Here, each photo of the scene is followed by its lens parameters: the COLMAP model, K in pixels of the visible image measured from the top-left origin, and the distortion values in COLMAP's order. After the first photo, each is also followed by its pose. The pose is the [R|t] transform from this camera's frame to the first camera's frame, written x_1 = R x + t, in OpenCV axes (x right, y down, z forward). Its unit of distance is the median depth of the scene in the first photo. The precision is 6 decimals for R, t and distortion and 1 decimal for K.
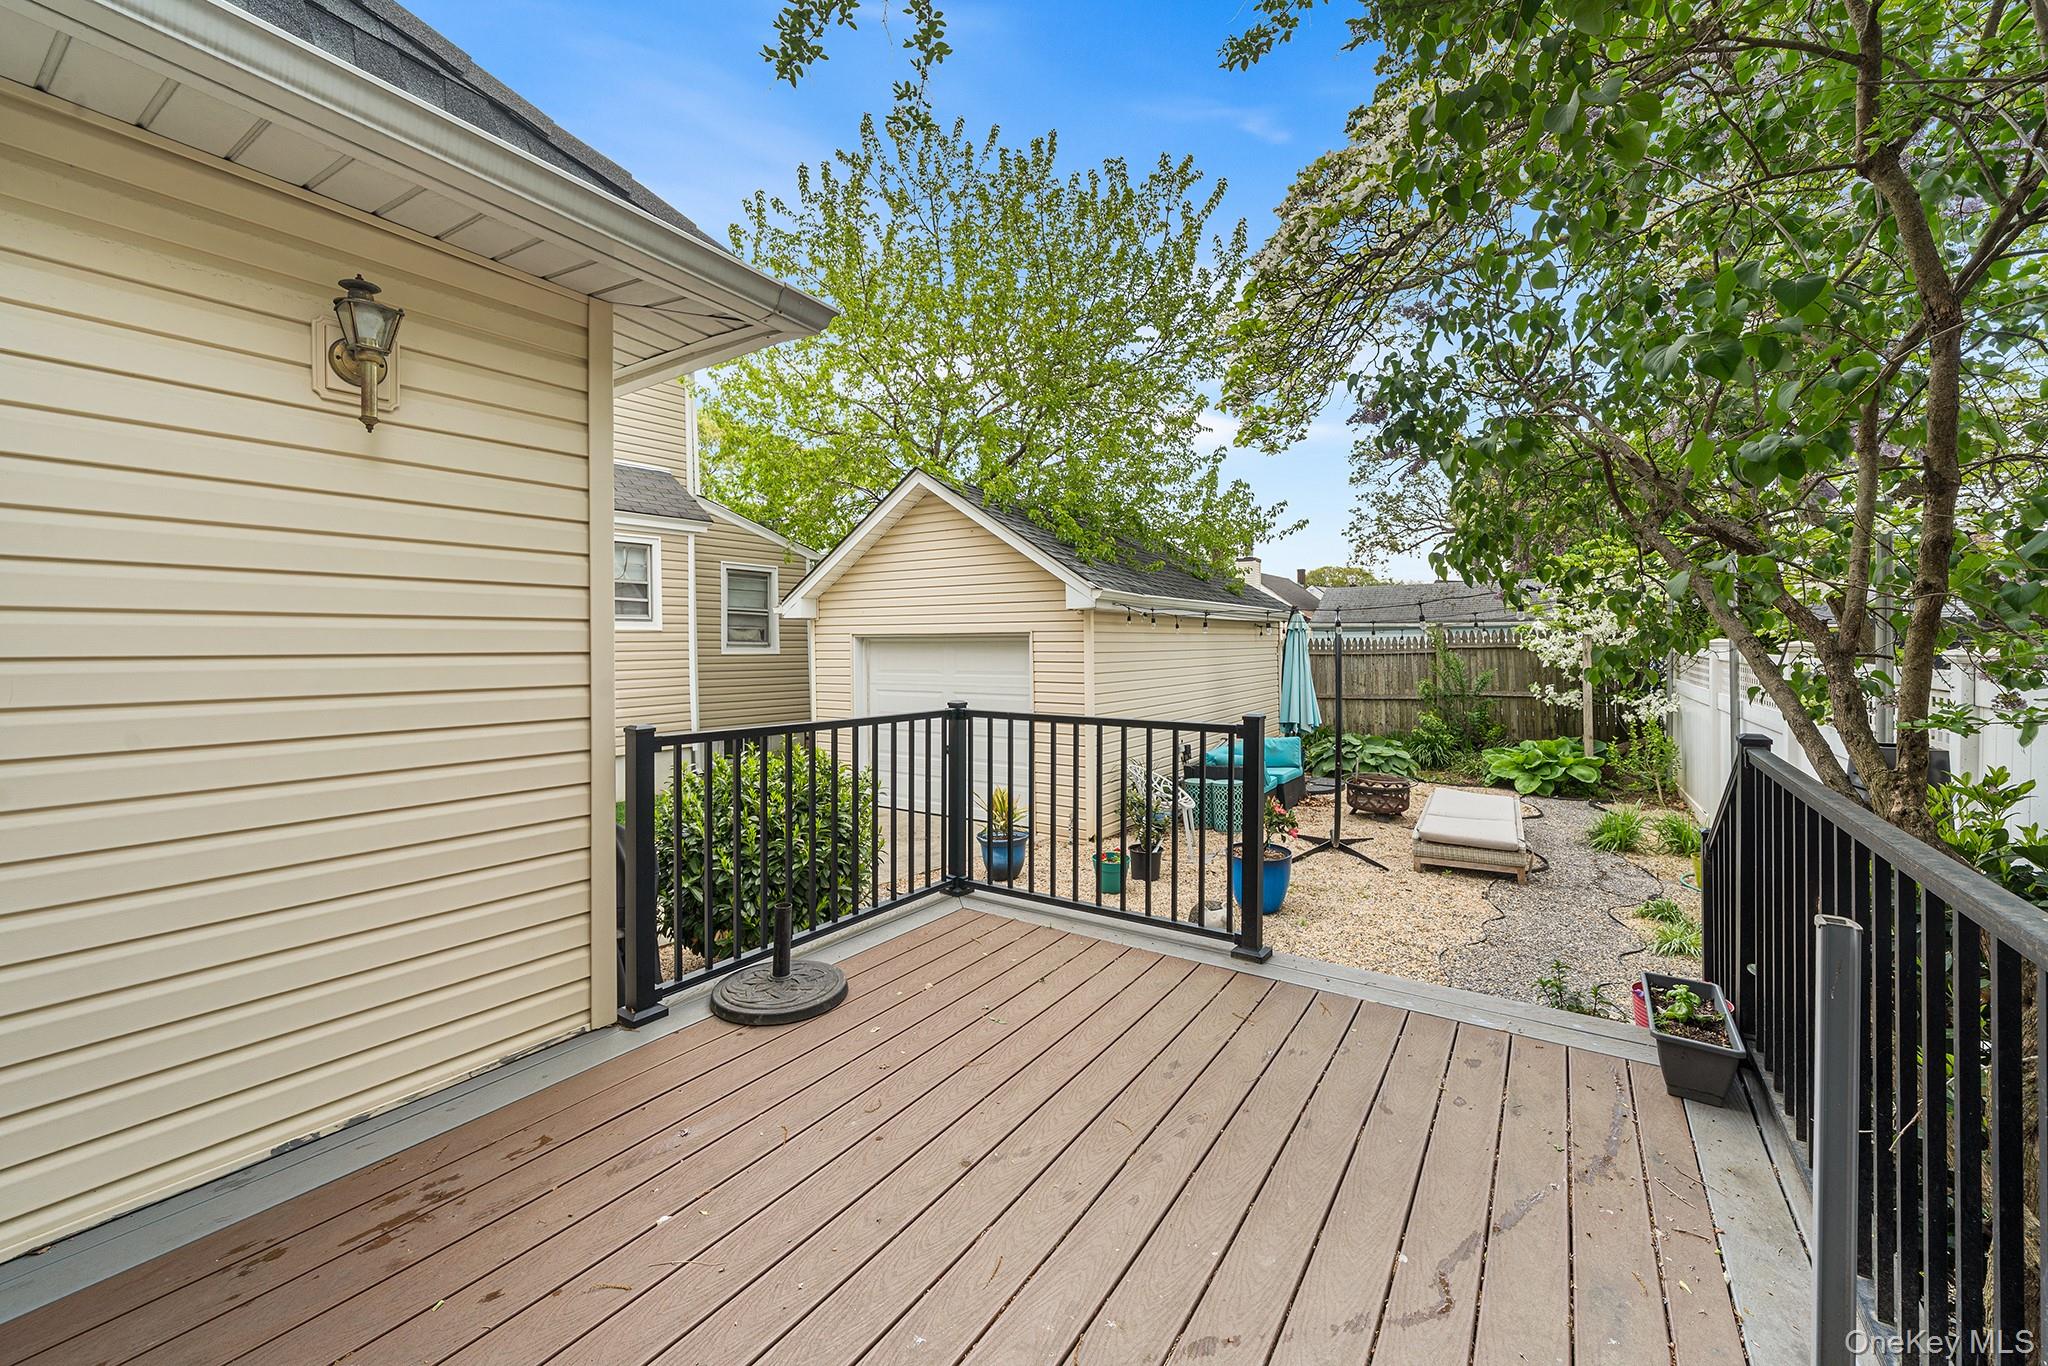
lens RADIAL K [[815.3, 0, 1019.1], [0, 815.3, 646.0], [0, 0, 1]] dist [-0.002006, -0.000198]
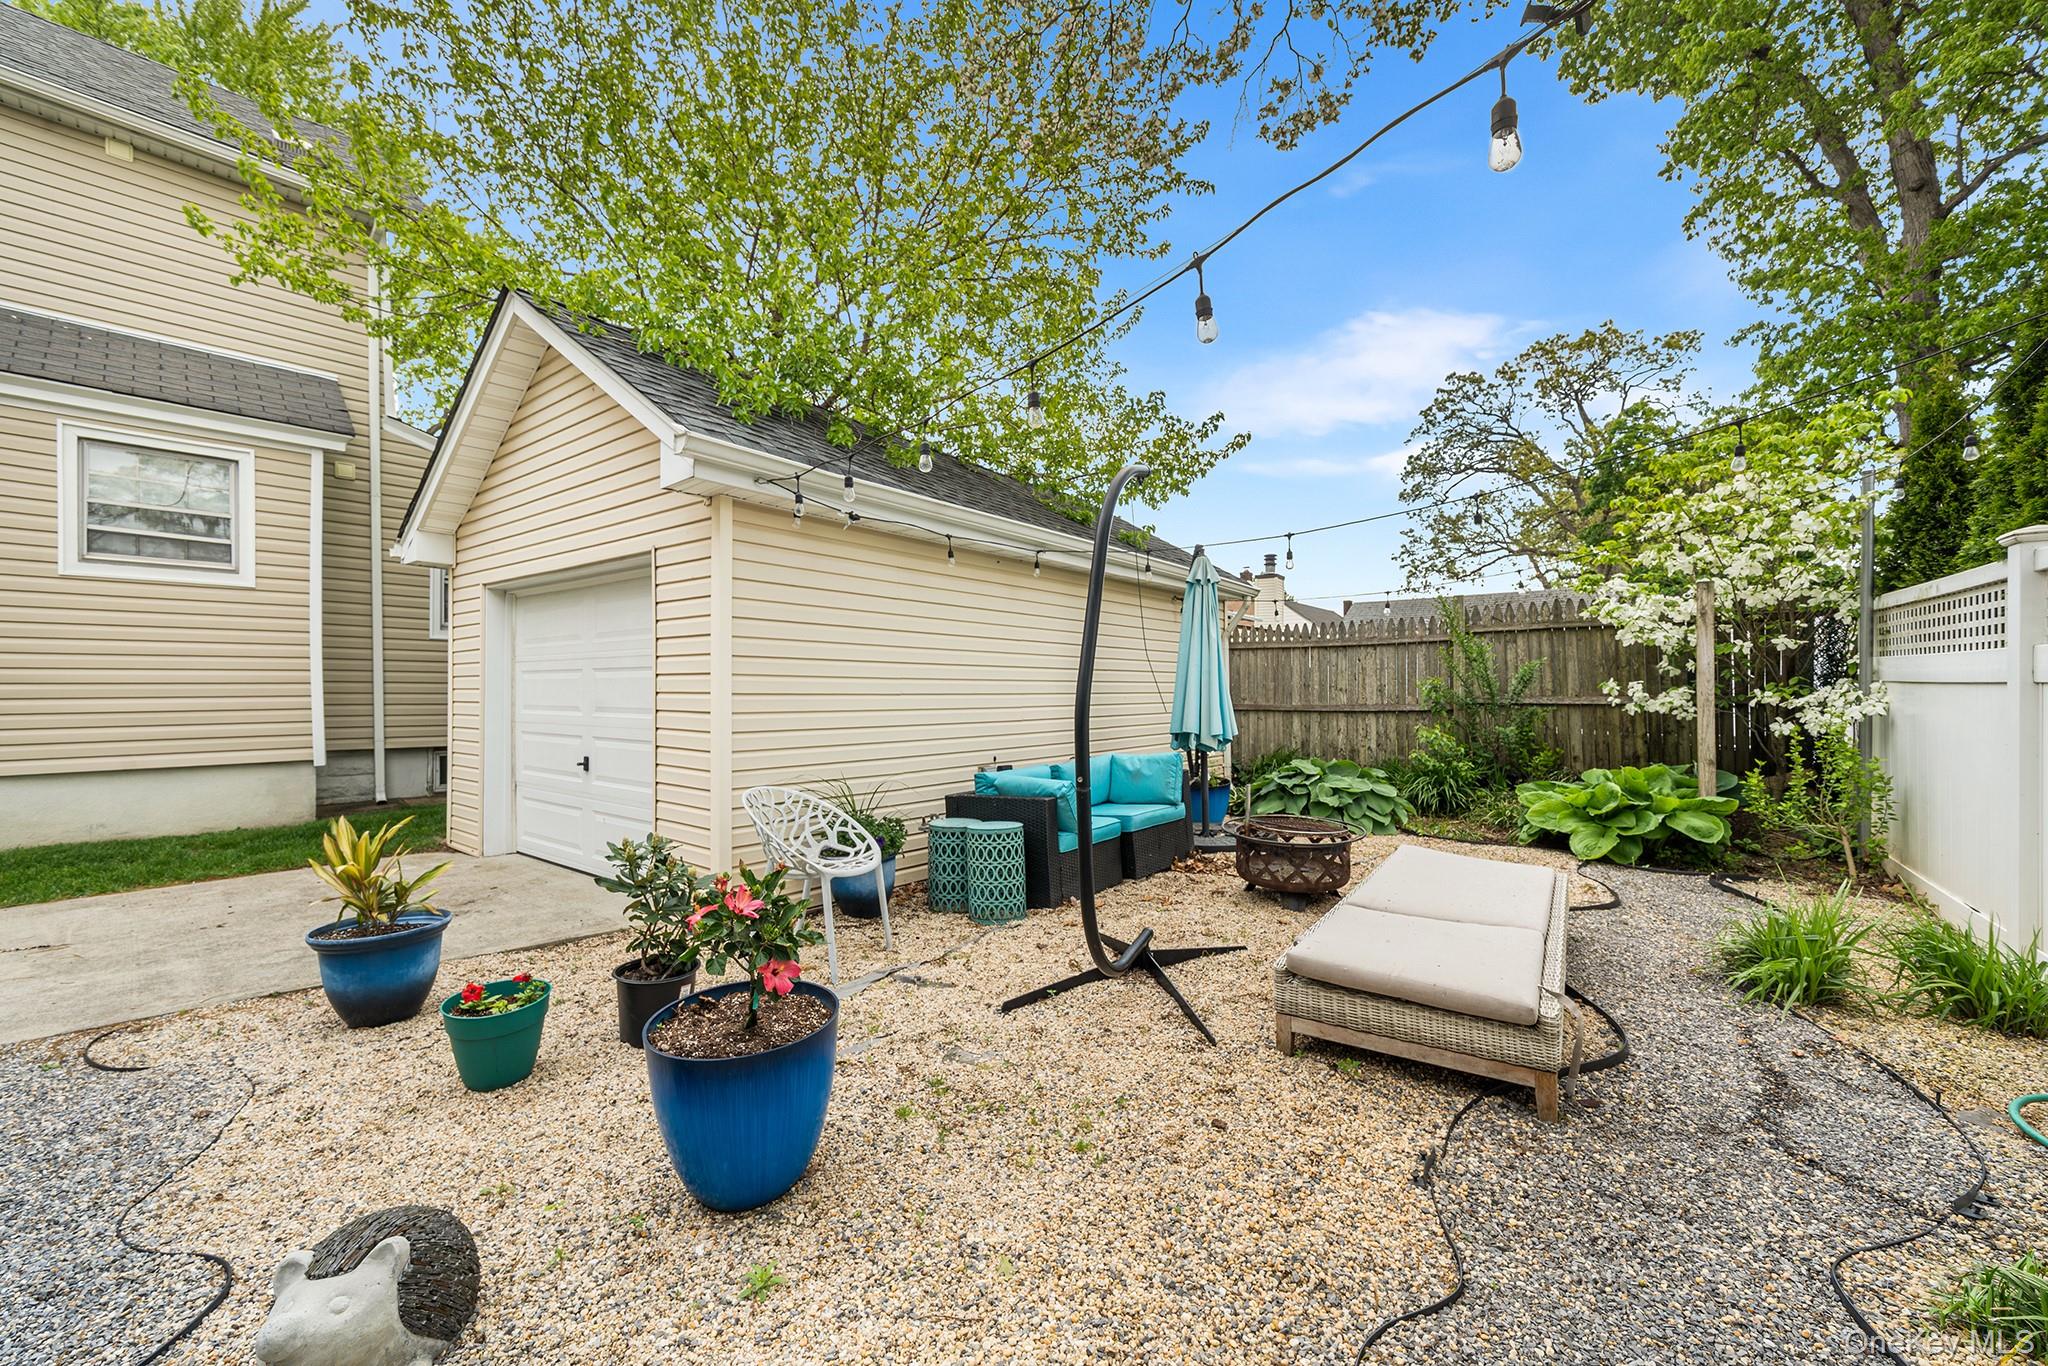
lens RADIAL K [[815.3, 0, 1007.7], [0, 815.3, 690.3], [0, 0, 1]] dist [-0.002006, -0.000198]
pose [[0.996703, 0.008235, -0.080716, 0.252504], [-0.008443, 0.999962, -0.002232, 0.065449], [0.080695, 0.002906, 0.996735, 0.385705]]
